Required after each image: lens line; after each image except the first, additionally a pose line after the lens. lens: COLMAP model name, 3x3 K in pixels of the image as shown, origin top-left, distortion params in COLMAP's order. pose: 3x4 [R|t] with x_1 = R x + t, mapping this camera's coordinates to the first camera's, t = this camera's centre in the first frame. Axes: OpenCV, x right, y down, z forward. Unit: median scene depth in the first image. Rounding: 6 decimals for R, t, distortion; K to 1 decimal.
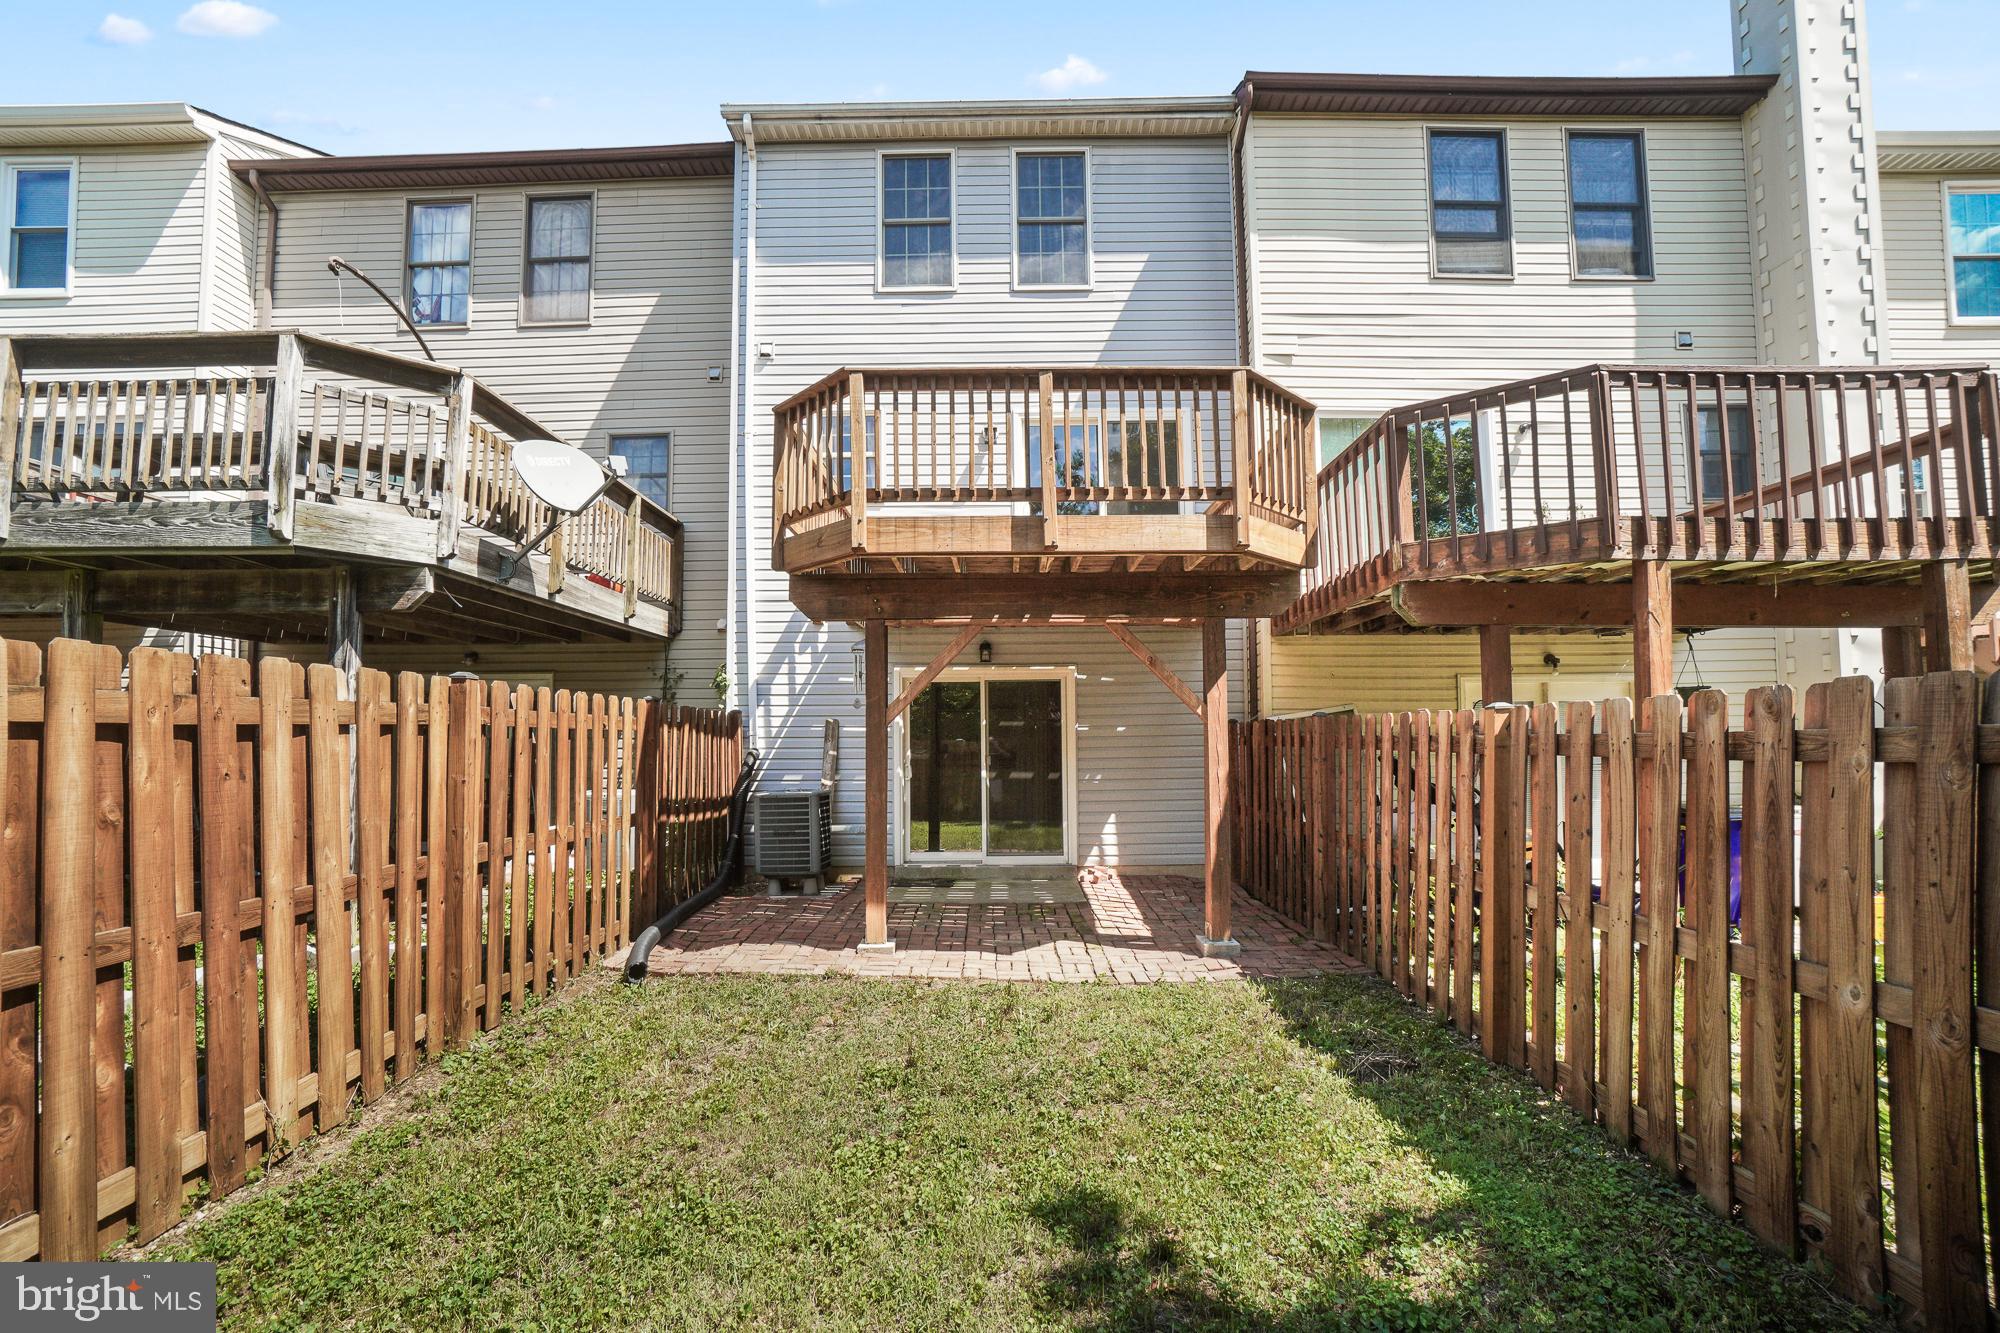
lens RADIAL K [[890.0, 0, 993.2], [0, 890.0, 695.4], [0, 0, 1]] dist [-0.066433, 0.022036]
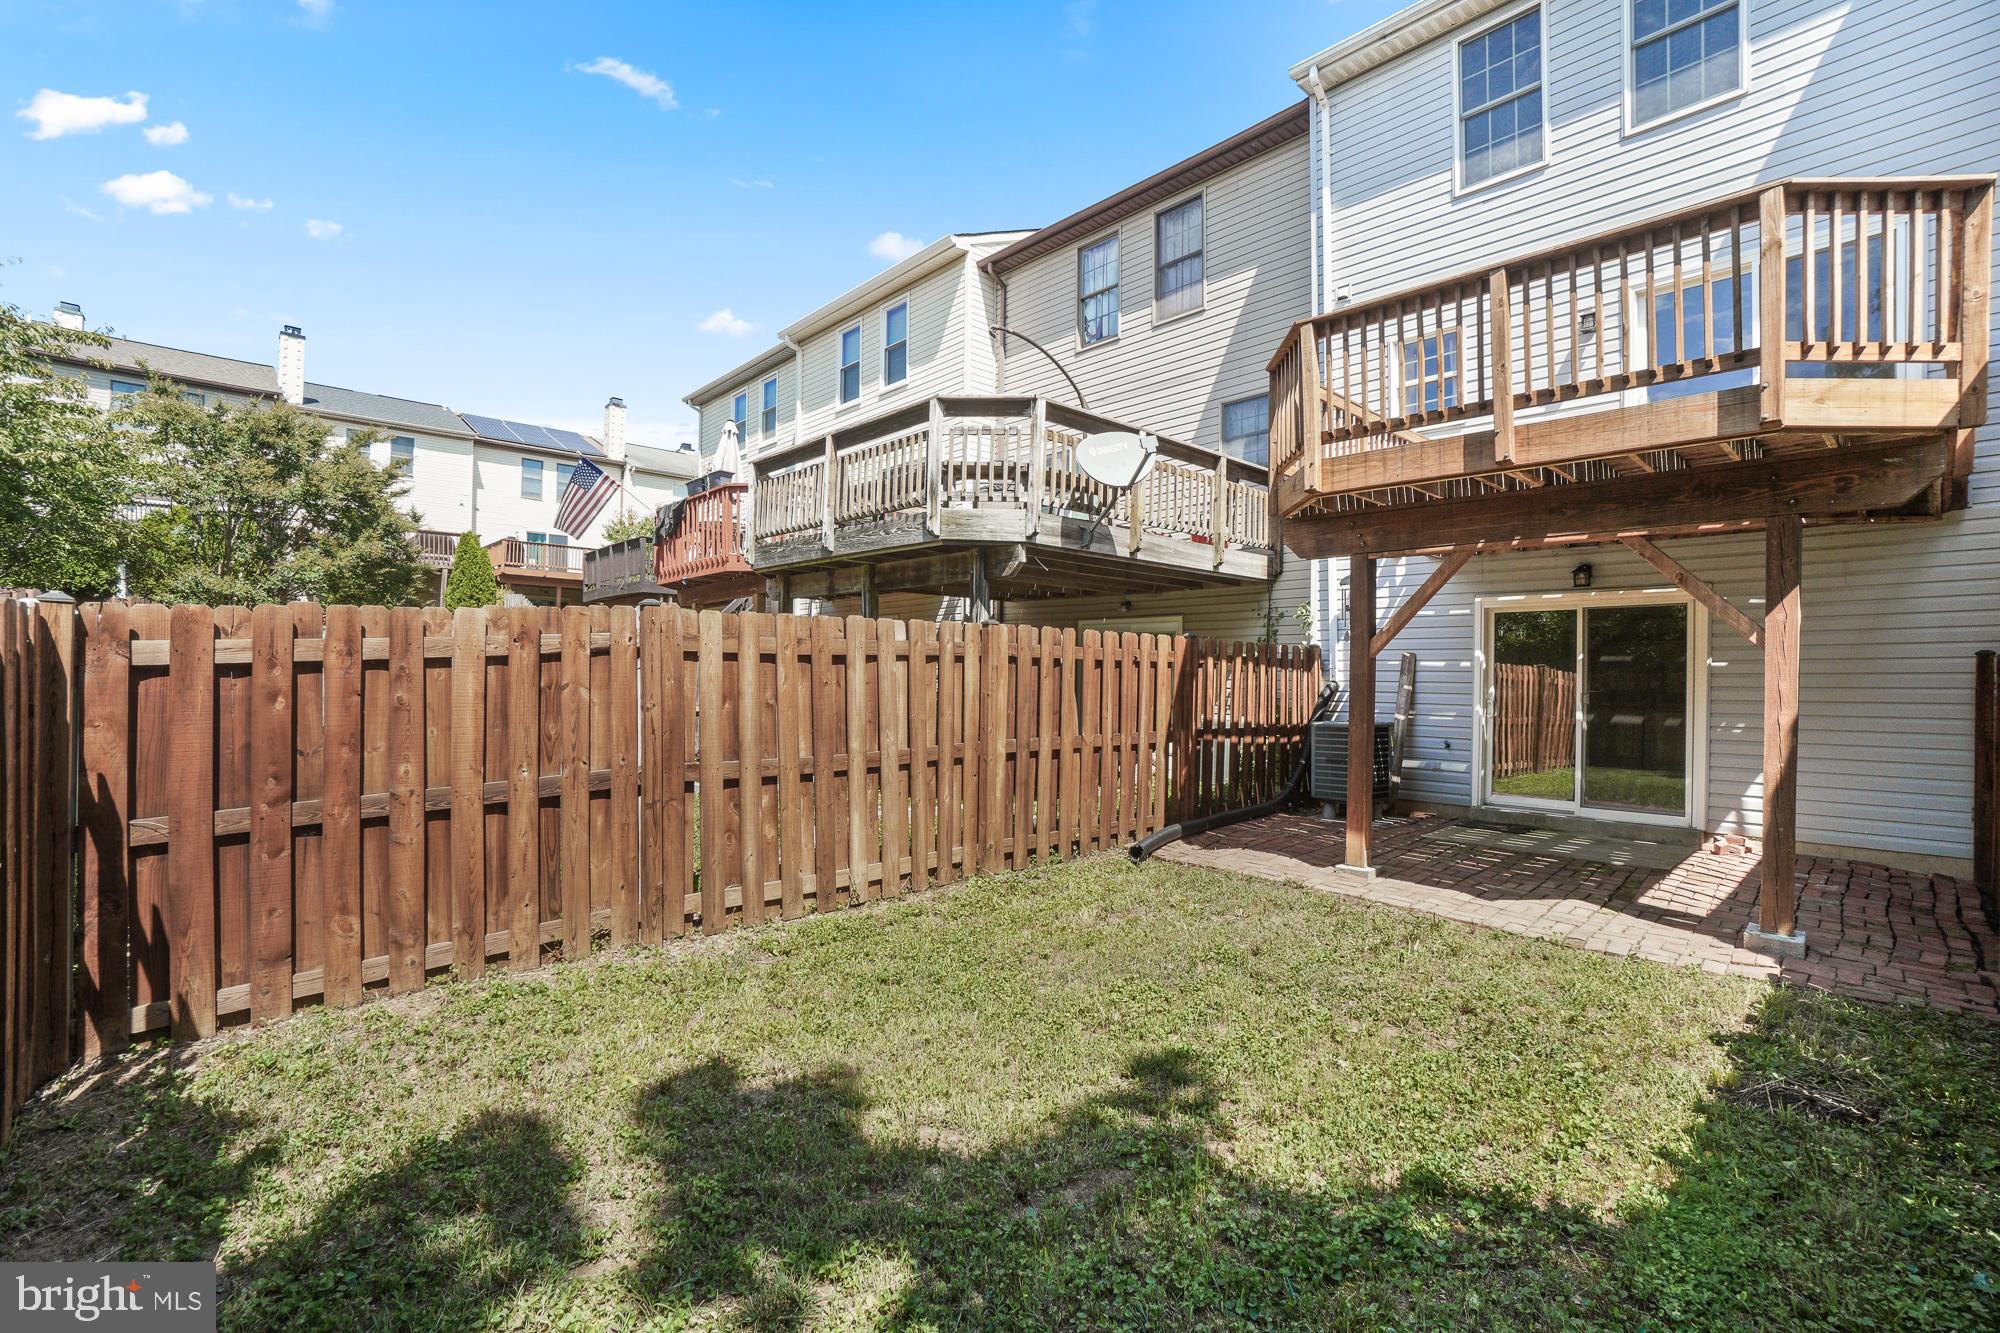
lens RADIAL K [[879.6, 0, 1002.4], [0, 879.6, 680.9], [0, 0, 1]] dist [-0.067886, 0.021028]
pose [[0.688065, 0.017928, -0.725428, 0.307433], [0.021728, 0.998737, 0.045292, 0.006164], [0.725324, -0.046926, 0.686806, 0.003767]]
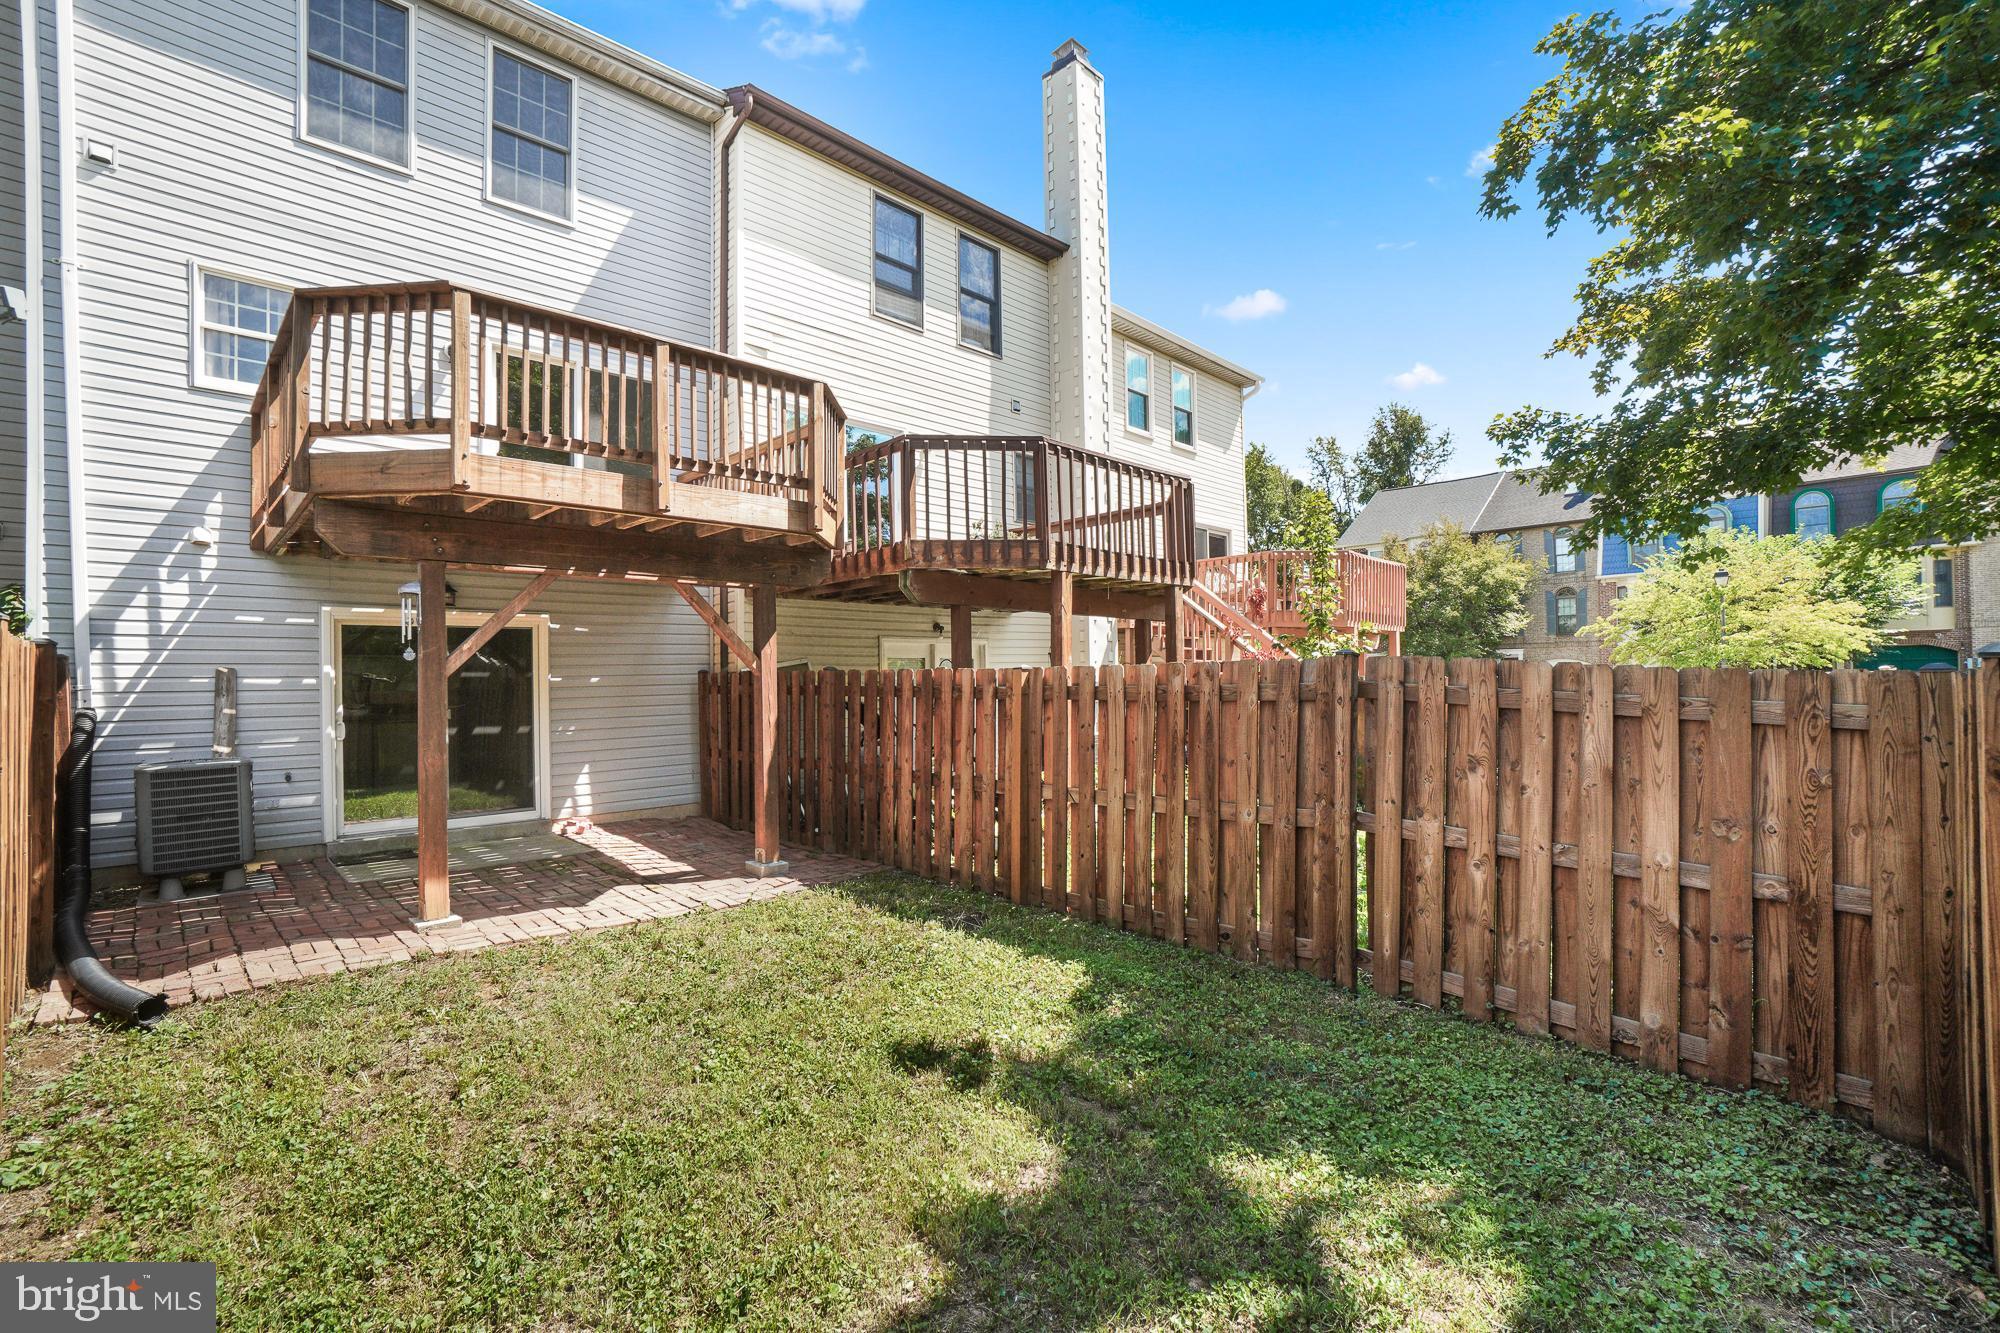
lens RADIAL K [[870.6, 0, 1000.0], [0, 870.6, 666.5], [0, 0, 1]] dist [-0.067037, 0.020269]
pose [[0.700924, 0.006223, 0.713209, -0.333081], [-0.027312, 0.999463, 0.018122, -0.009853], [-0.712713, -0.032181, 0.700718, -0.009918]]
